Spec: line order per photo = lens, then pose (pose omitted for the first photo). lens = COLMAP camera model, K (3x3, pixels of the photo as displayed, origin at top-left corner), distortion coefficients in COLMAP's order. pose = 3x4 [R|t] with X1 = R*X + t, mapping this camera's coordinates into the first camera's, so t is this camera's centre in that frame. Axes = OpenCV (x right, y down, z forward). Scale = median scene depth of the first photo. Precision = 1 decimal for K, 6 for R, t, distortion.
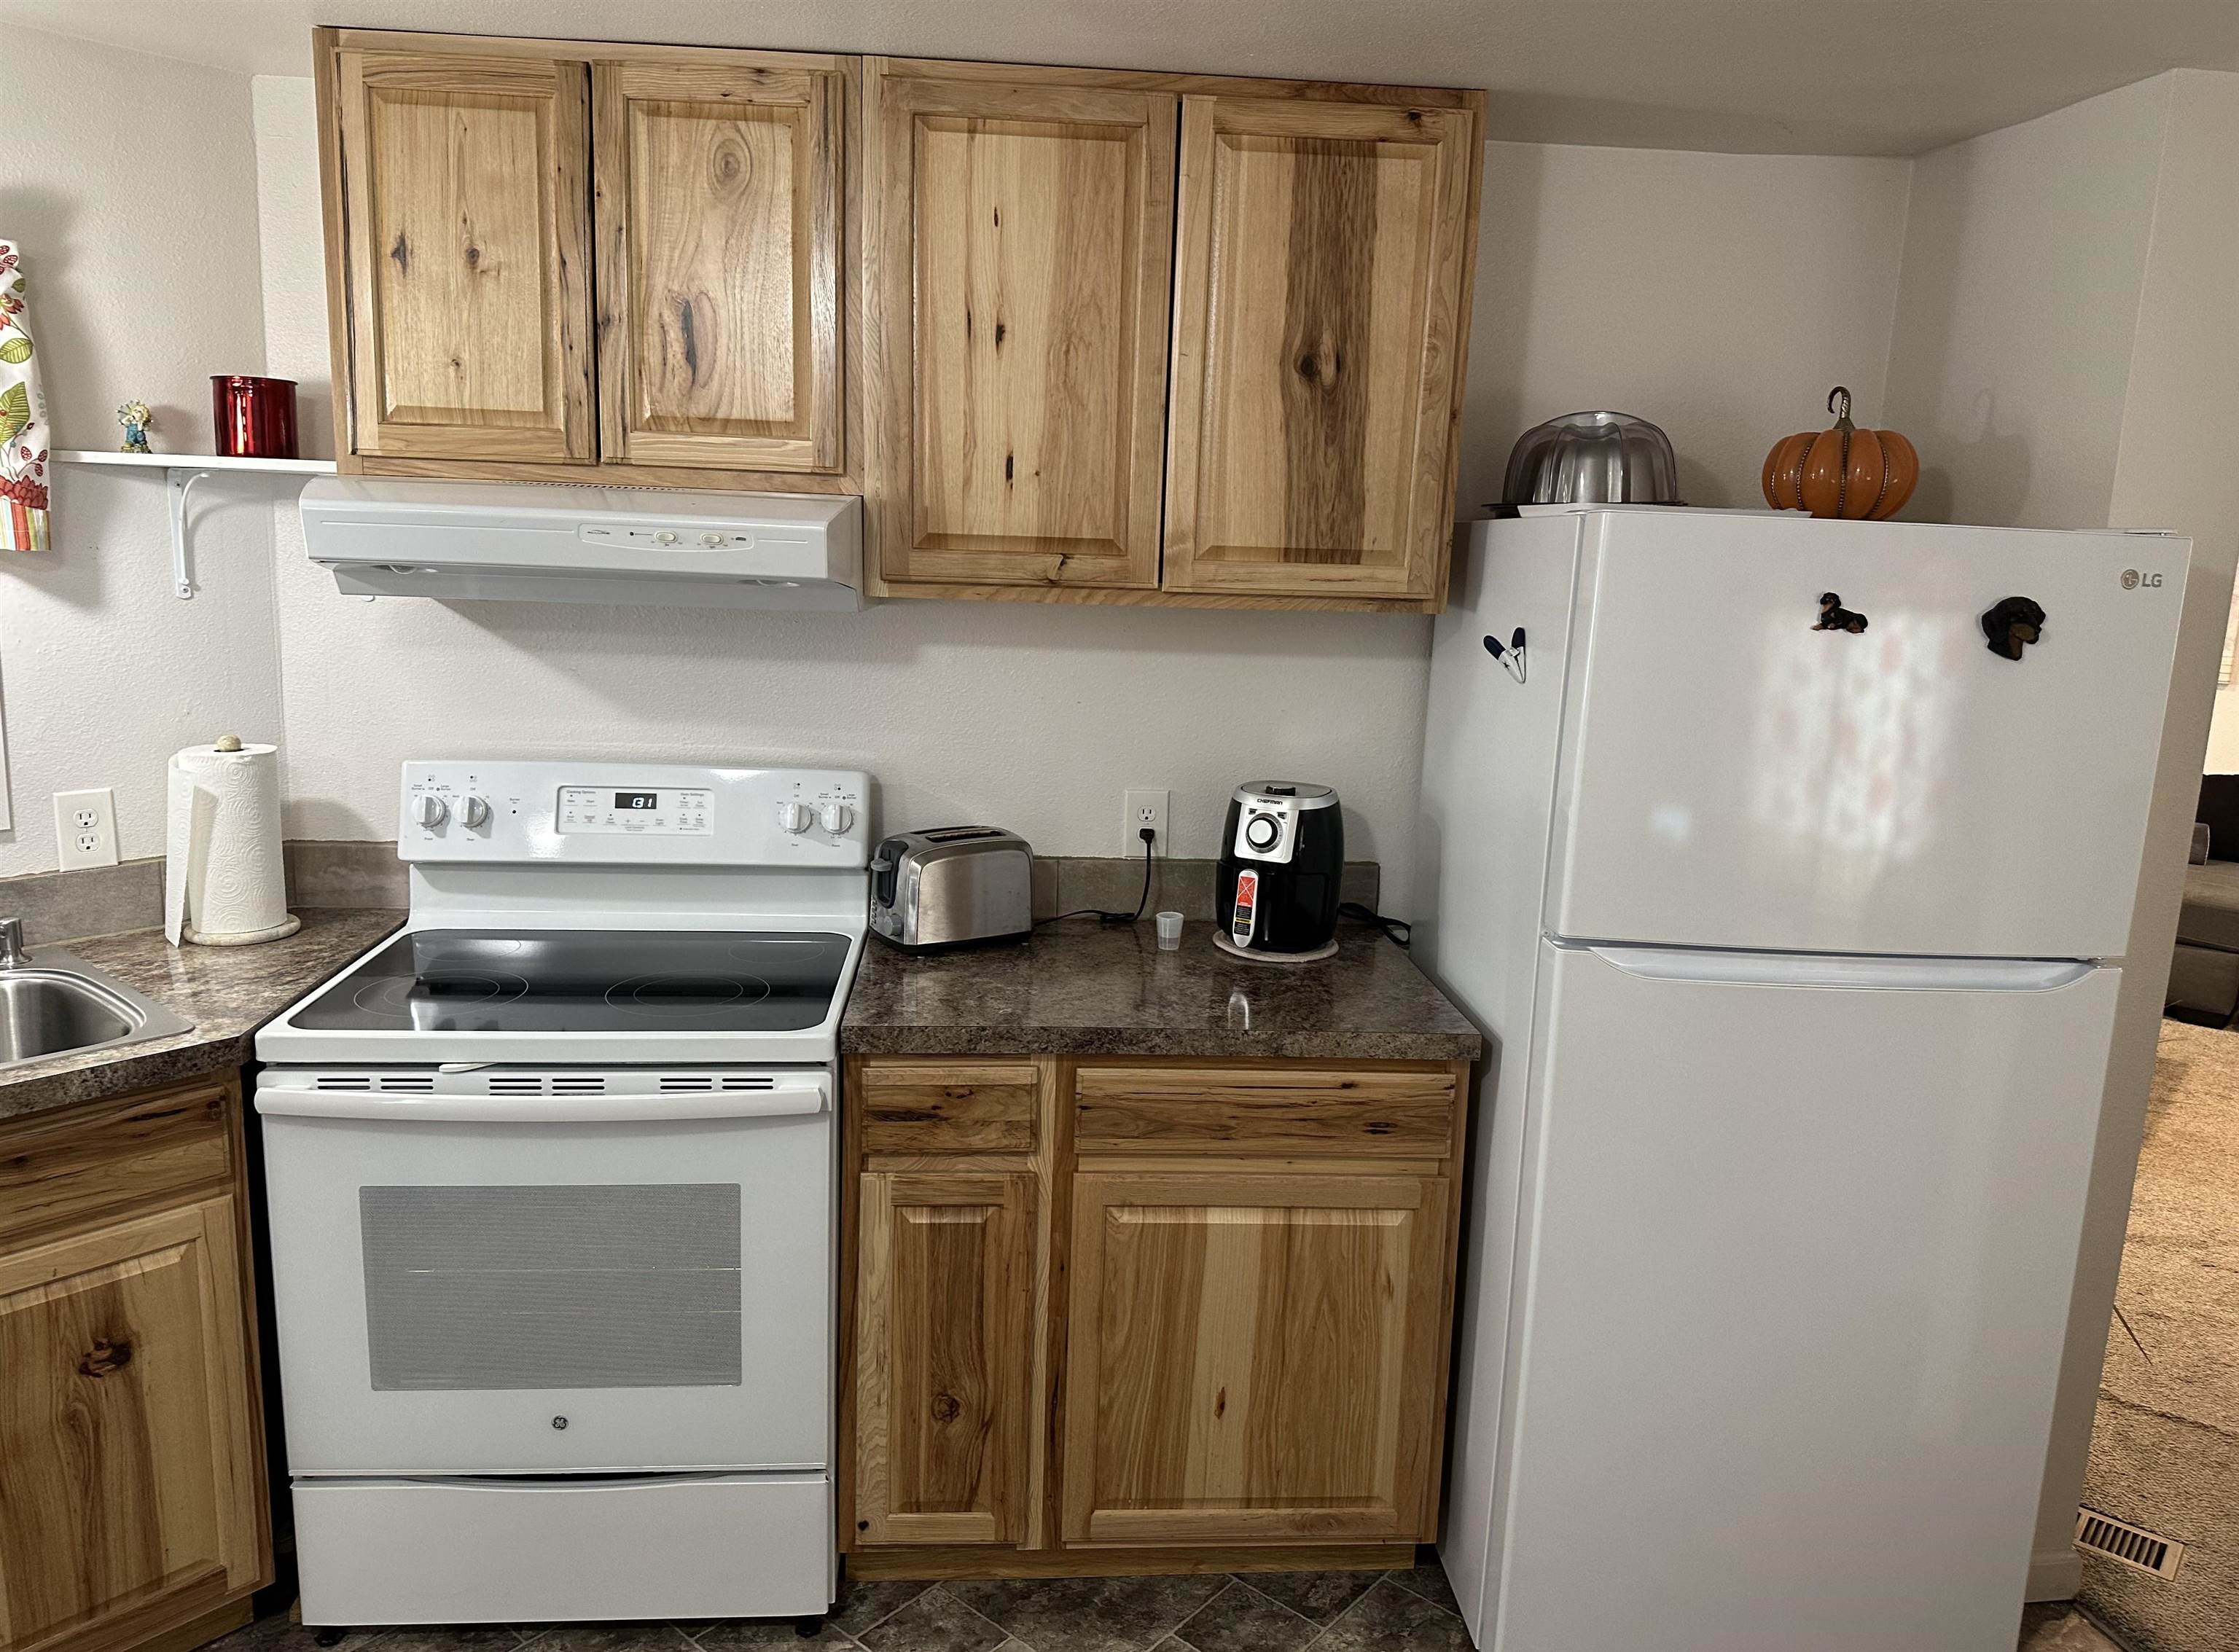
lens RADIAL K [[1672.3, 0, 1119.5], [0, 1672.3, 826.0], [0, 0, 1]] dist [0.003204, 0.003548]
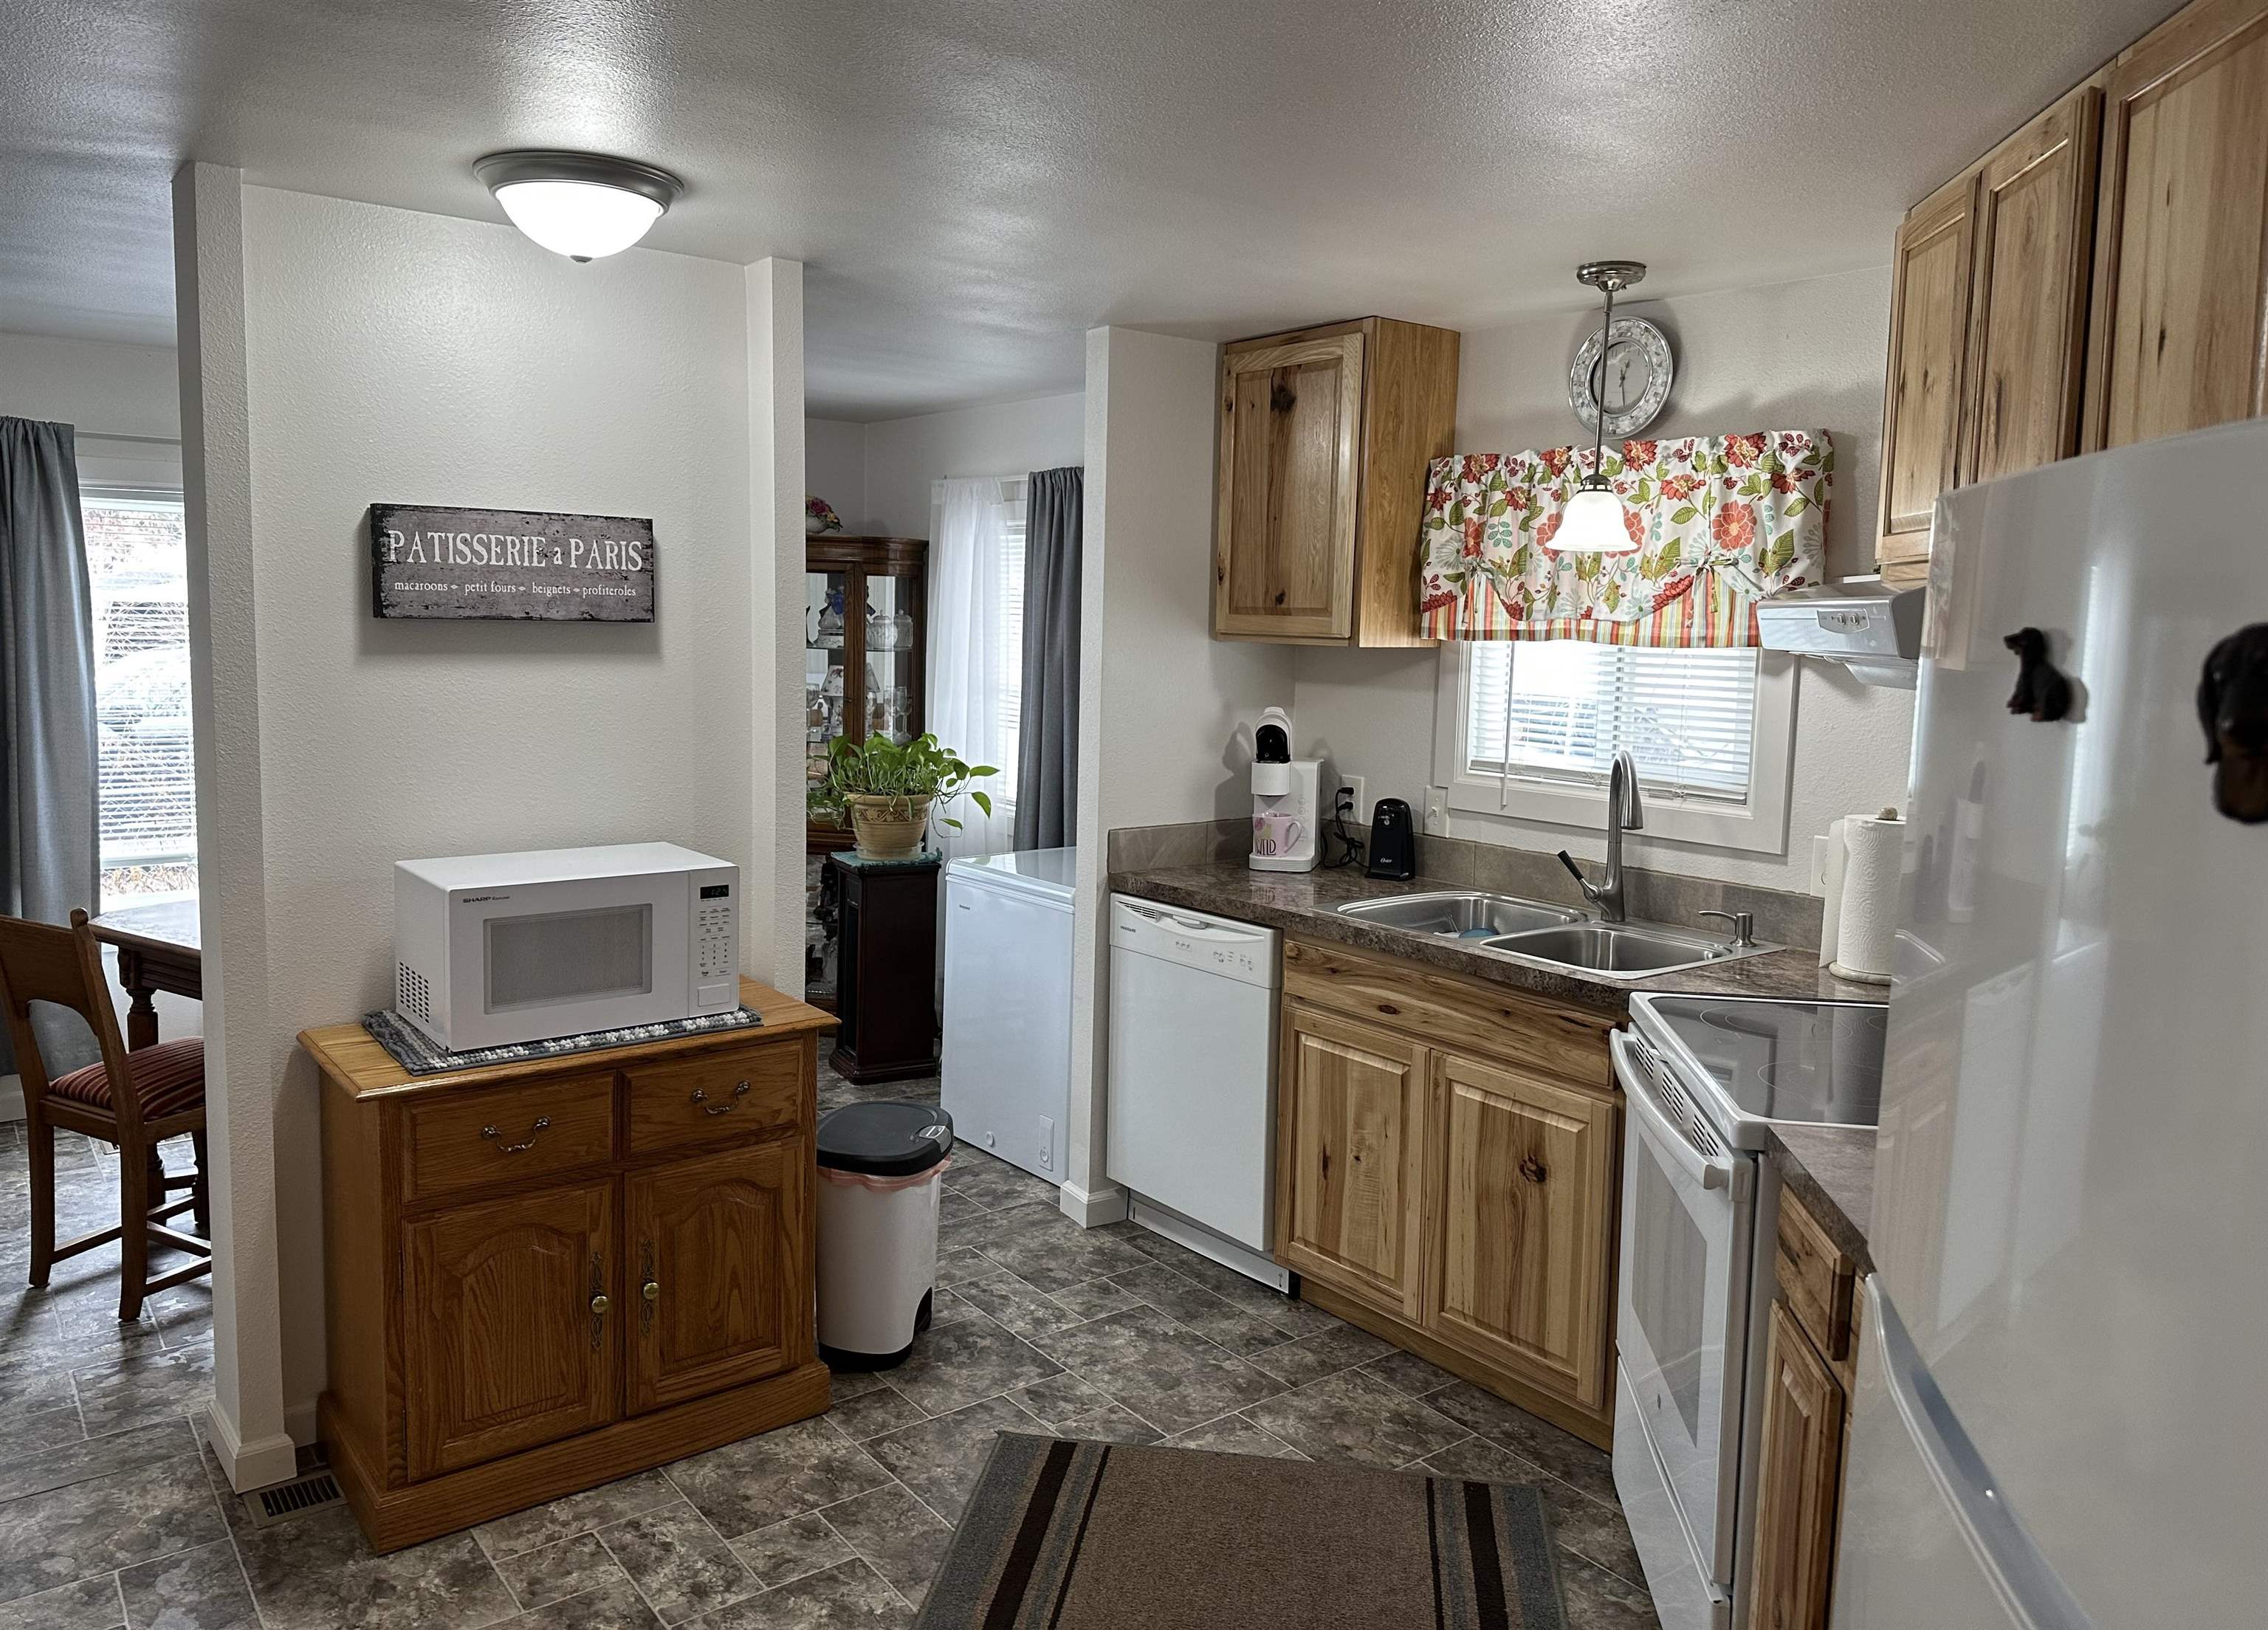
lens RADIAL K [[1581.5, 0, 1144.2], [0, 1581.5, 794.5], [0, 0, 1]] dist [-0.001947, -0.005476]
pose [[-0.139162, 0.066849, -0.988011, 0.707224], [-0.212458, 0.972470, 0.095722, -0.060104], [0.967210, 0.223232, -0.121129, 0.666841]]
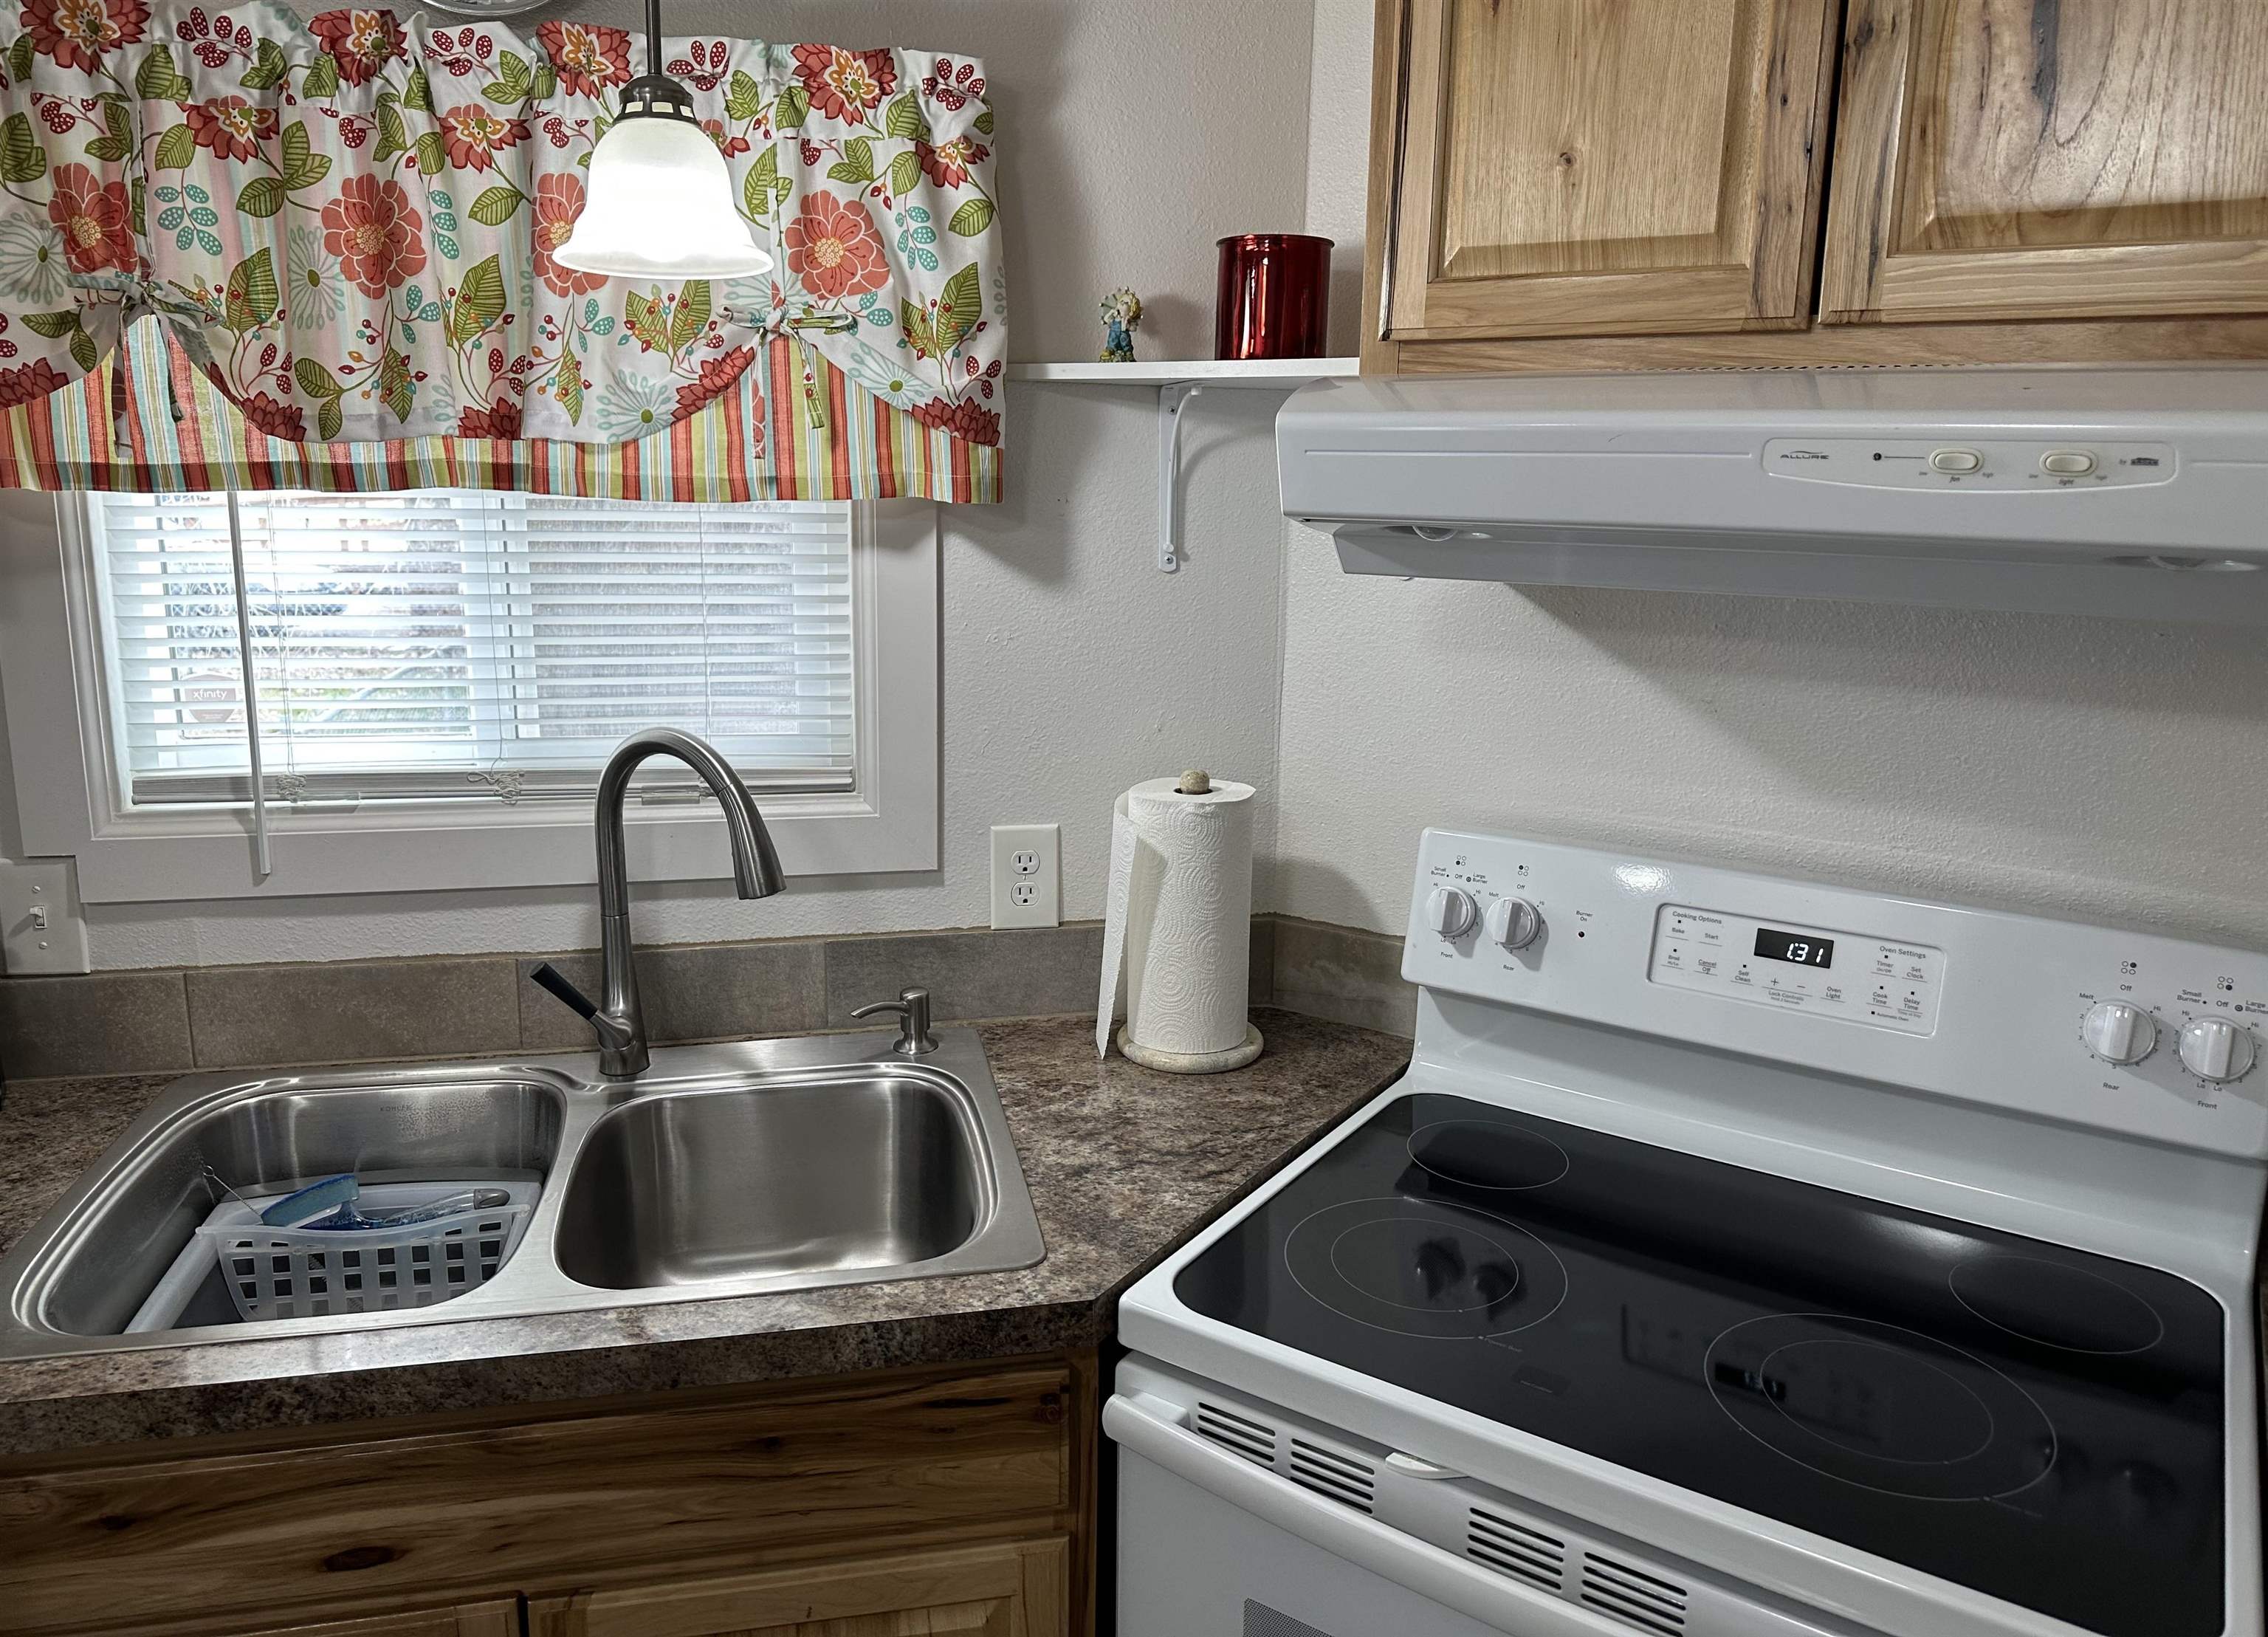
lens RADIAL K [[1581.7, 0, 1144.2], [0, 1581.7, 798.0], [0, 0, 1]] dist [-0.001947, -0.005476]
pose [[0.807856, 0.104216, -0.580093, -0.180120], [-0.099911, 0.994213, 0.039474, -0.070815], [0.580850, 0.026068, 0.813593, 0.489064]]
